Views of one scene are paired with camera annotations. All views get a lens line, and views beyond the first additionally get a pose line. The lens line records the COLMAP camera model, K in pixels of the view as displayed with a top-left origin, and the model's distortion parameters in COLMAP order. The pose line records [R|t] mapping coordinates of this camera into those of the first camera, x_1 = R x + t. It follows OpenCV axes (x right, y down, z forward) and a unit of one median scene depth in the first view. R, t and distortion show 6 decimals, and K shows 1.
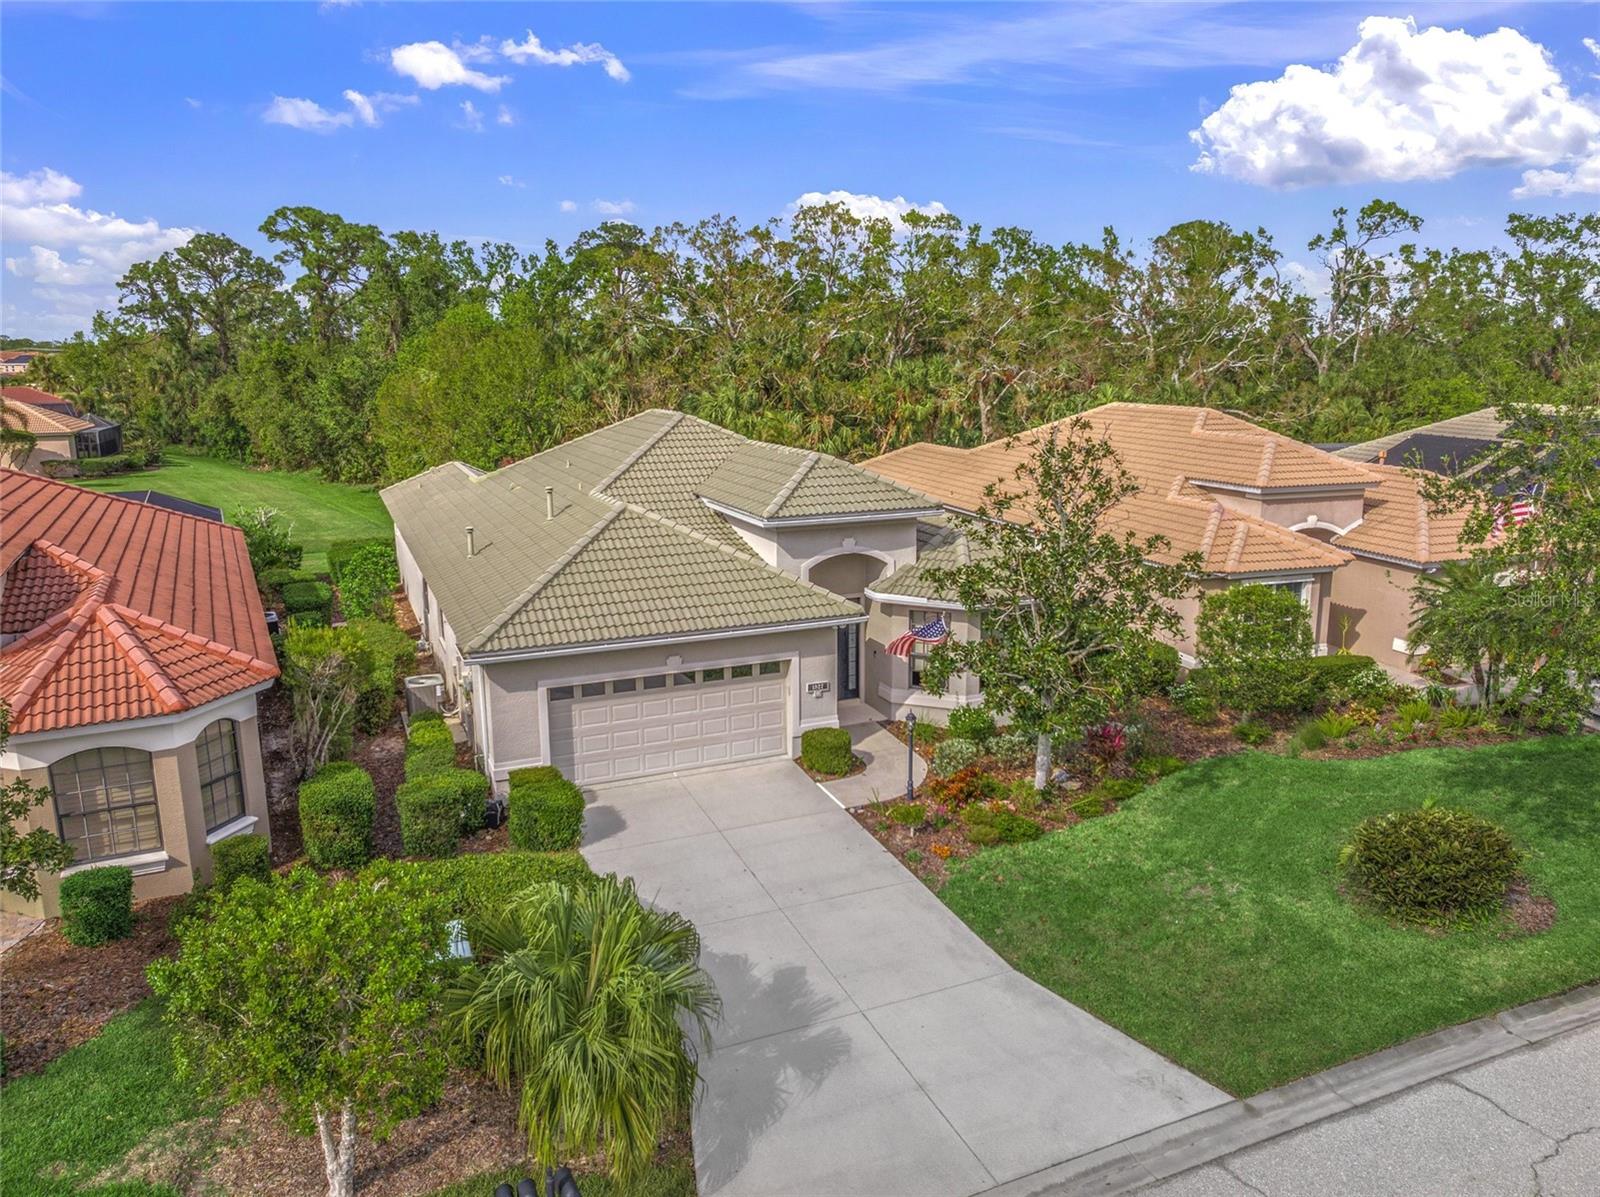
lens RADIAL K [[1112.9, 0, 800.0], [0, 1112.9, 598.5], [0, 0, 1]] dist [-0.041424, 0.002365]
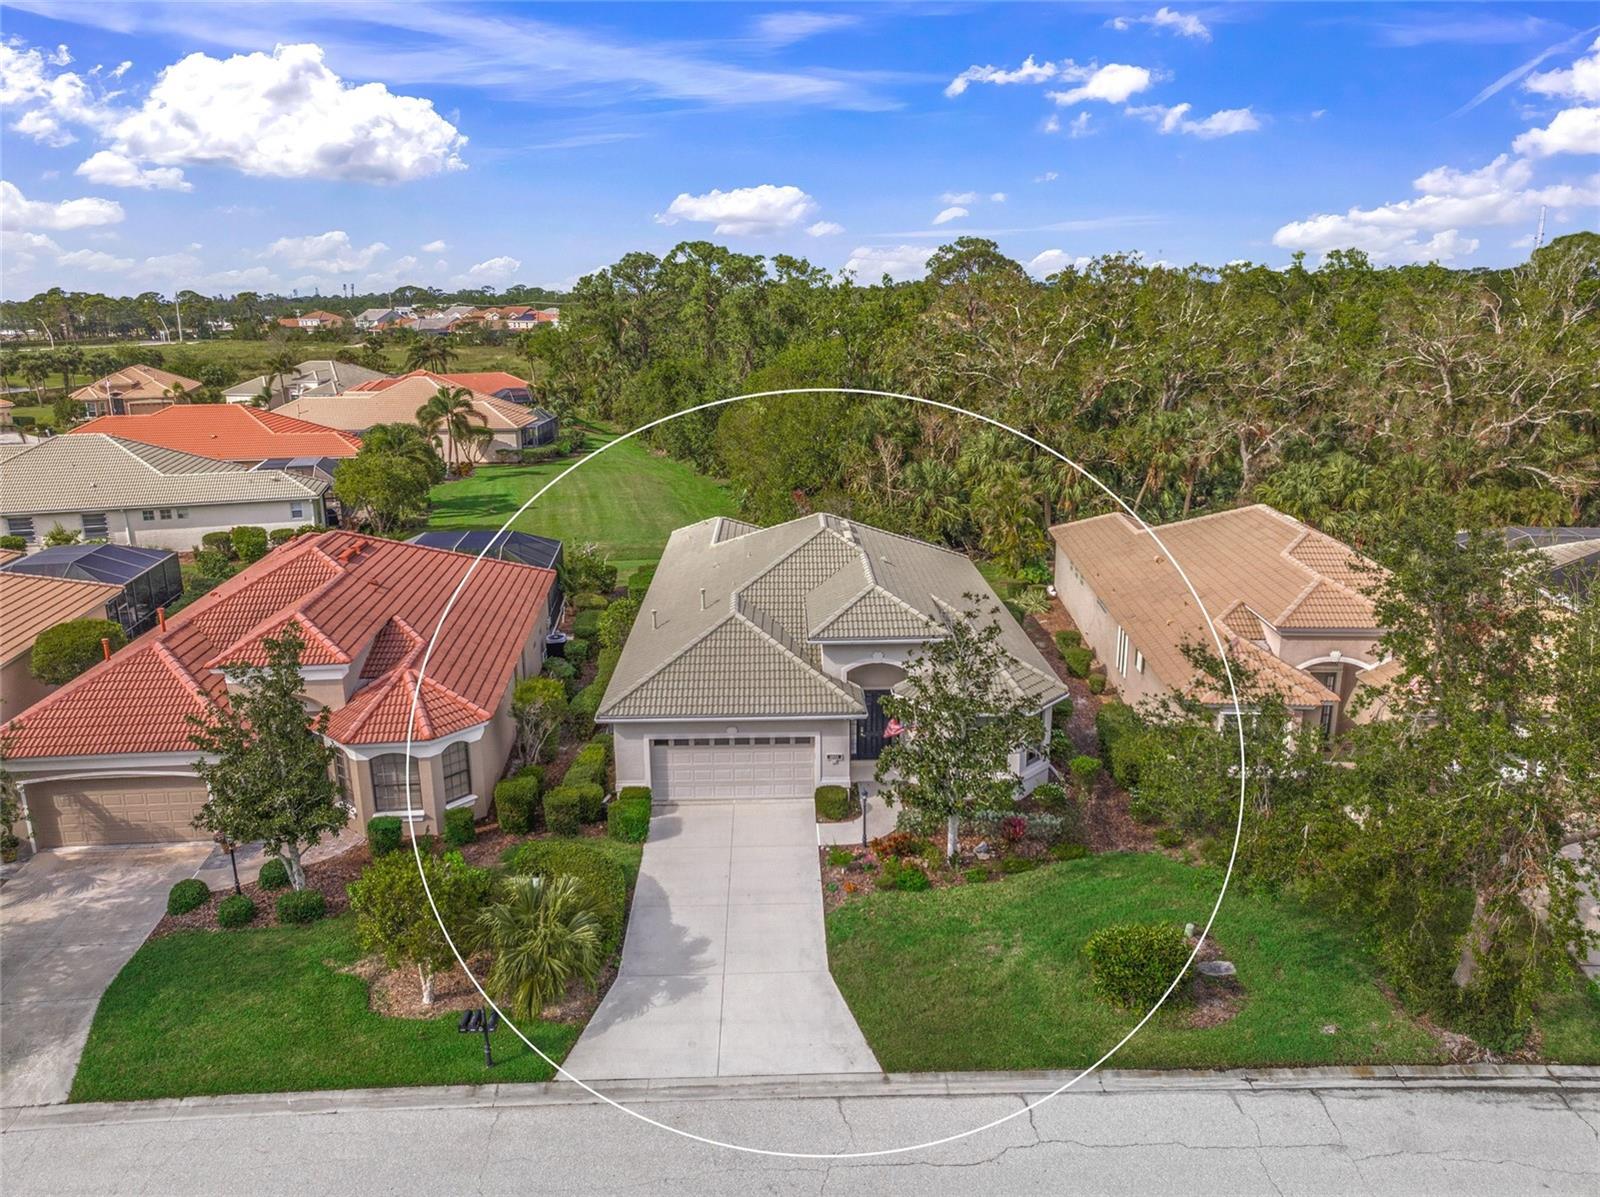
lens RADIAL K [[1112.9, 0, 800.0], [0, 1112.9, 598.5], [0, 0, 1]] dist [-0.041424, 0.002365]
pose [[0.925768, 0.095362, -0.365868, 0.533125], [-0.075454, 0.994803, 0.068367, -0.243919], [0.370486, -0.035686, 0.928152, -0.391748]]
